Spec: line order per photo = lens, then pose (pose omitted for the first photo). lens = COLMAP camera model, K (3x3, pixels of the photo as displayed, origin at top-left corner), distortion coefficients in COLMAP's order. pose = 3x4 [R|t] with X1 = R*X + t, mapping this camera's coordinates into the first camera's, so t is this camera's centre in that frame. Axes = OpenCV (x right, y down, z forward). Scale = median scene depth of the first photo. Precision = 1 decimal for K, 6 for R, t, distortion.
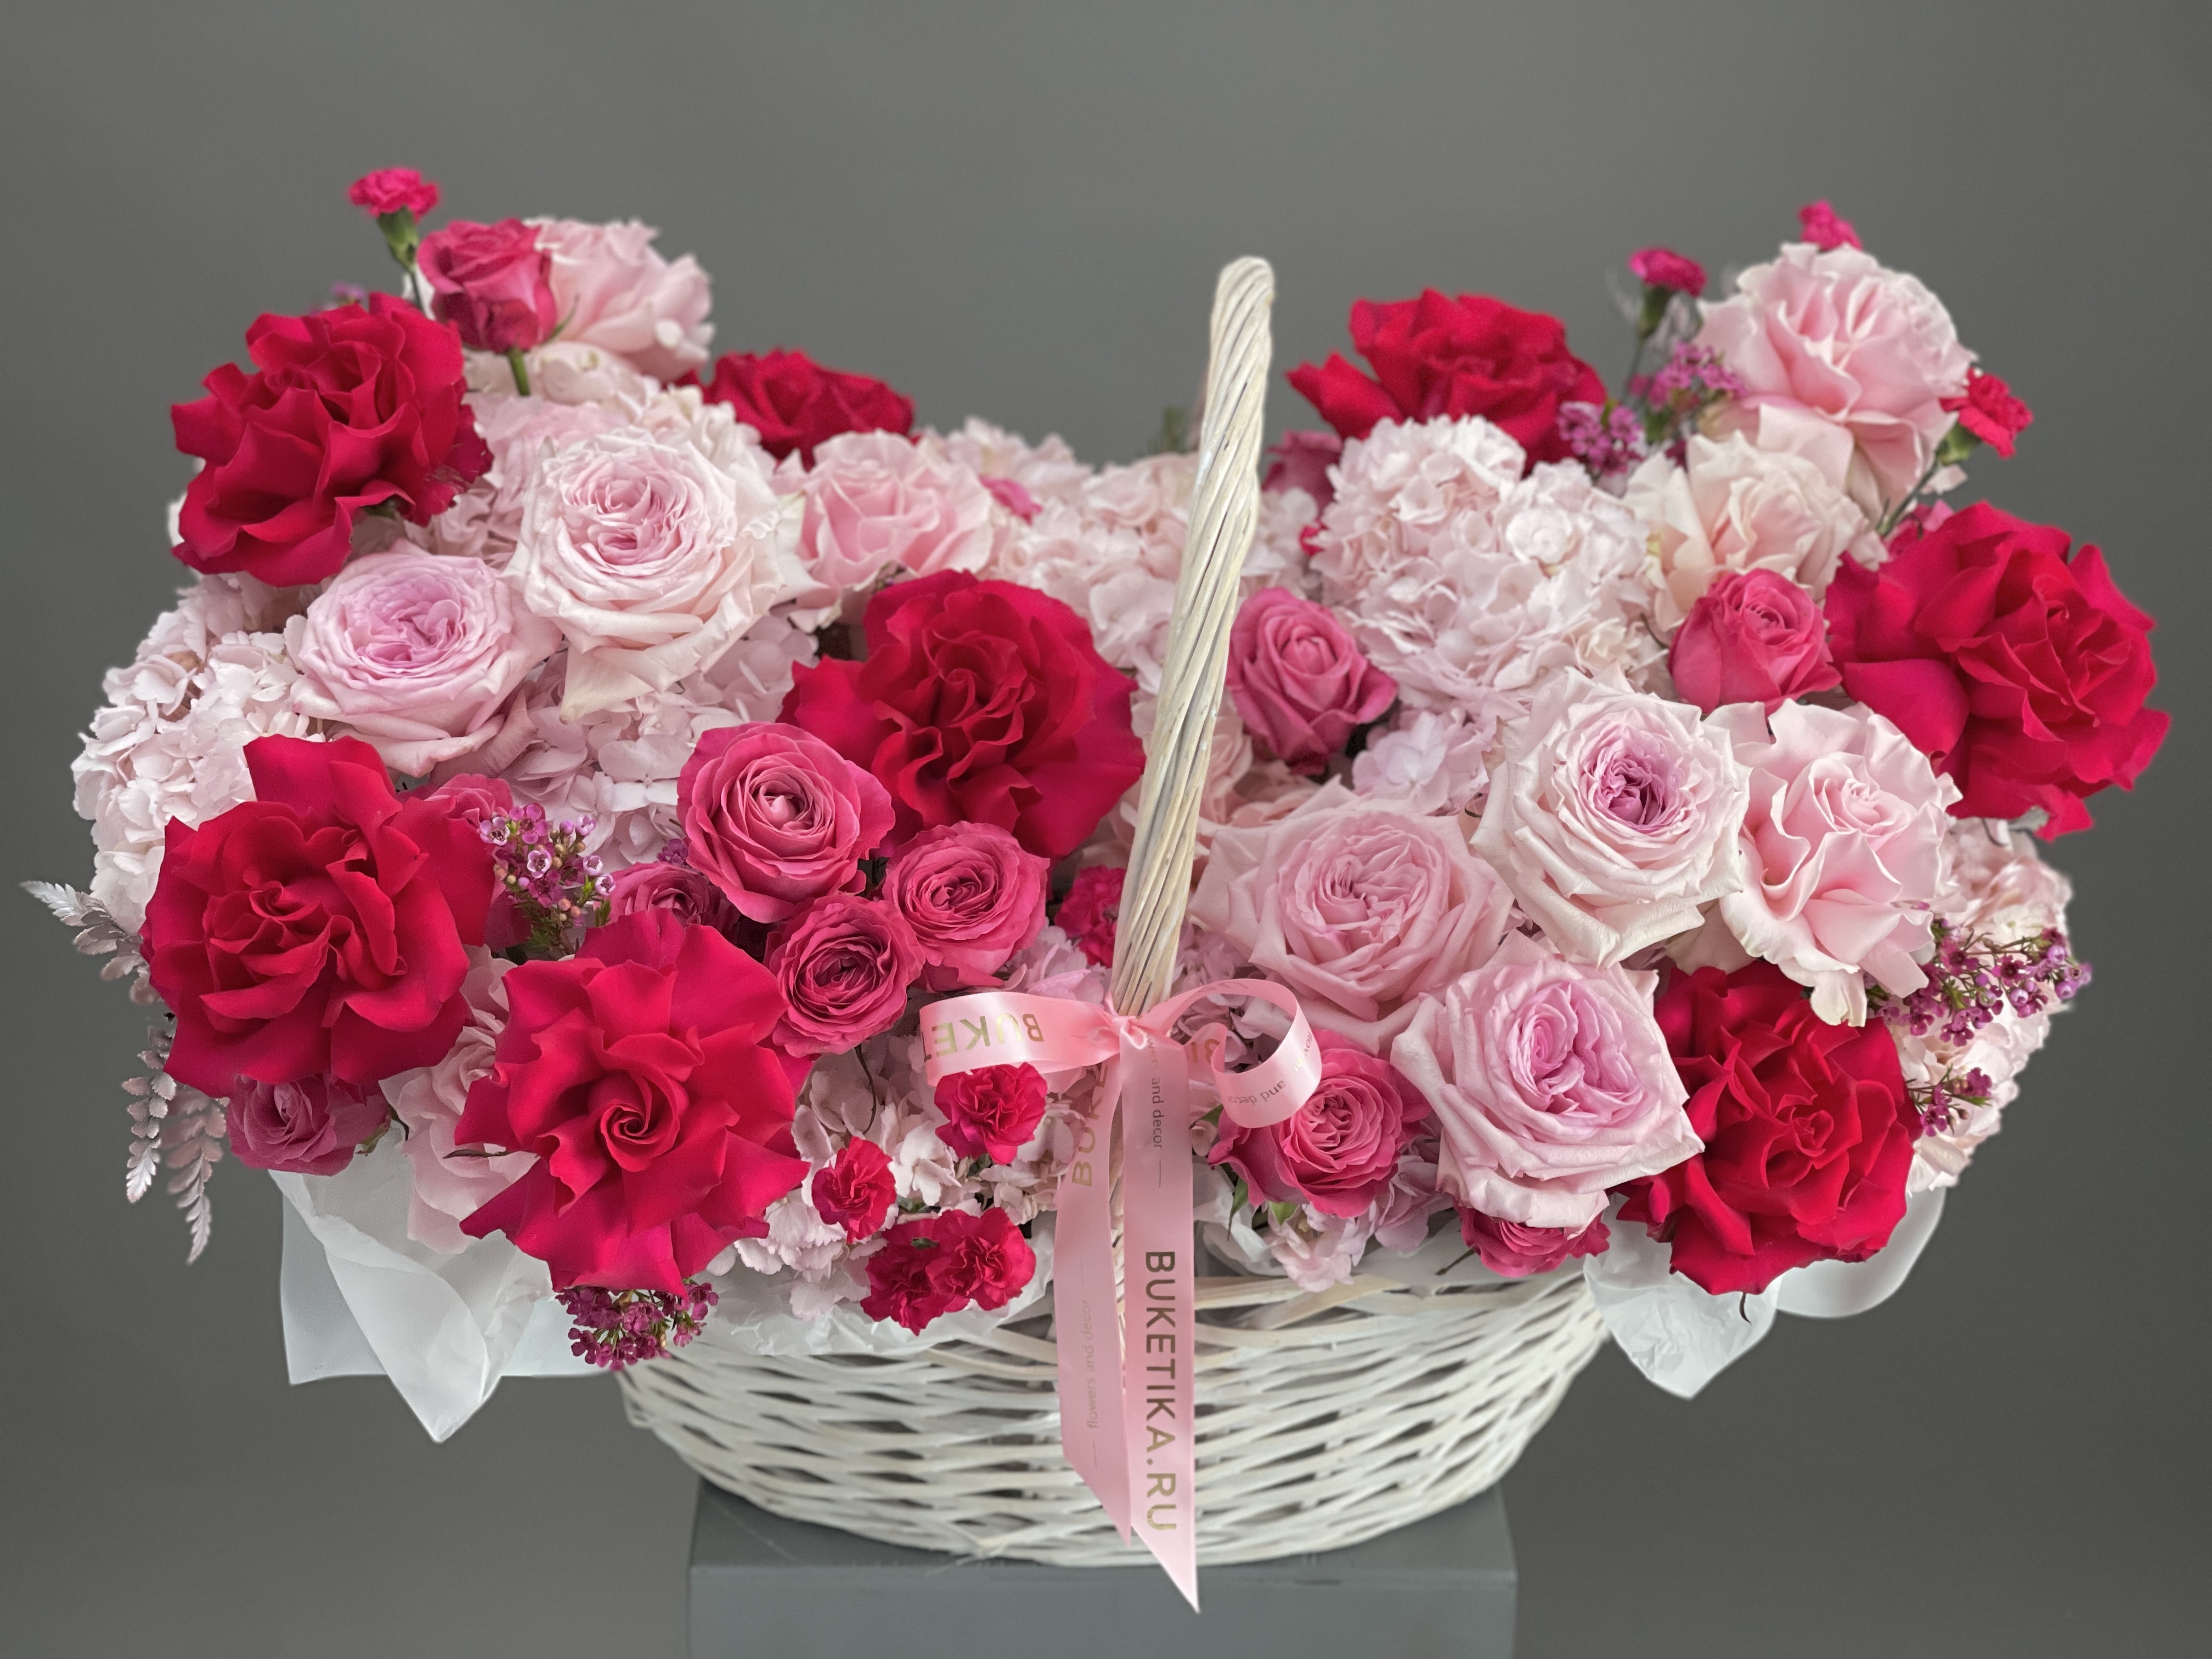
lens RADIAL K [[4157.5, 0, 1125.5], [0, 4157.5, 831.9], [0, 0, 1]] dist [0.165279, 0.026914]
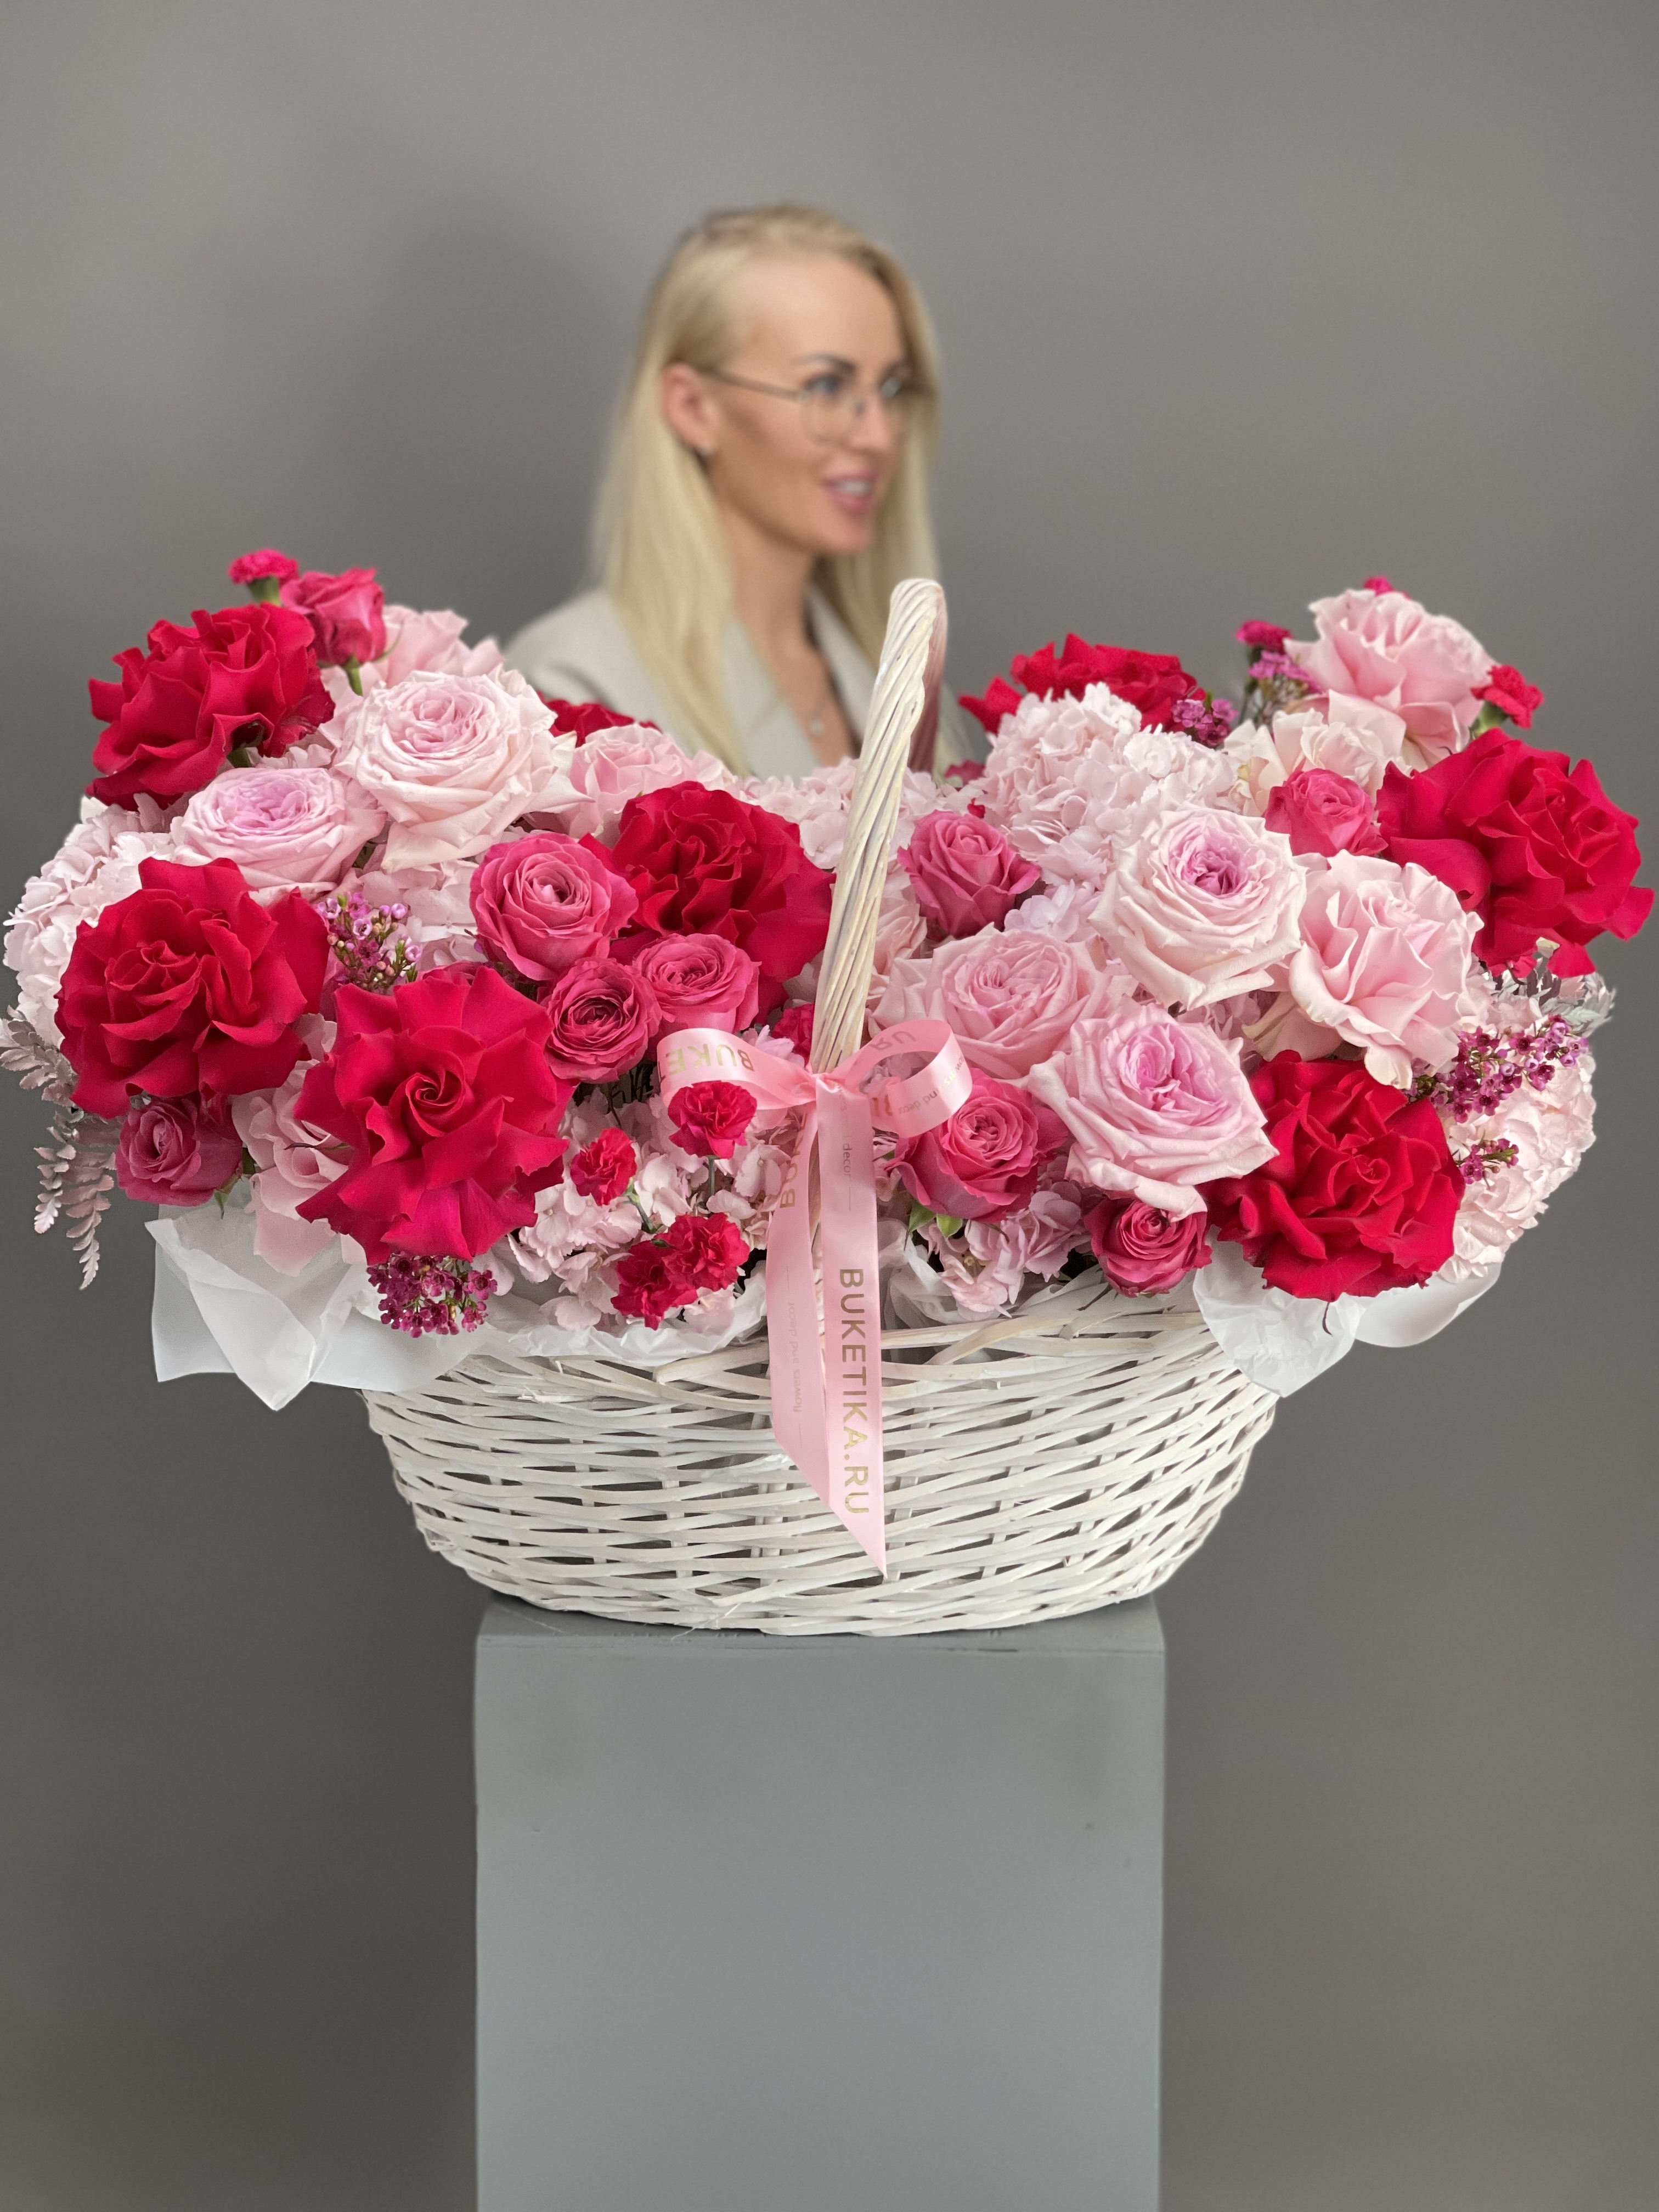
lens RADIAL K [[4146.9, 0, 829.5], [0, 4146.9, 1106.0], [0, 0, 1]] dist [0.117375, 0.299884]
pose [[0.999428, -0.013548, -0.030990, 0.040776], [0.005708, 0.970687, -0.240278, 0.350942], [0.033337, 0.239964, 0.970209, -0.217892]]
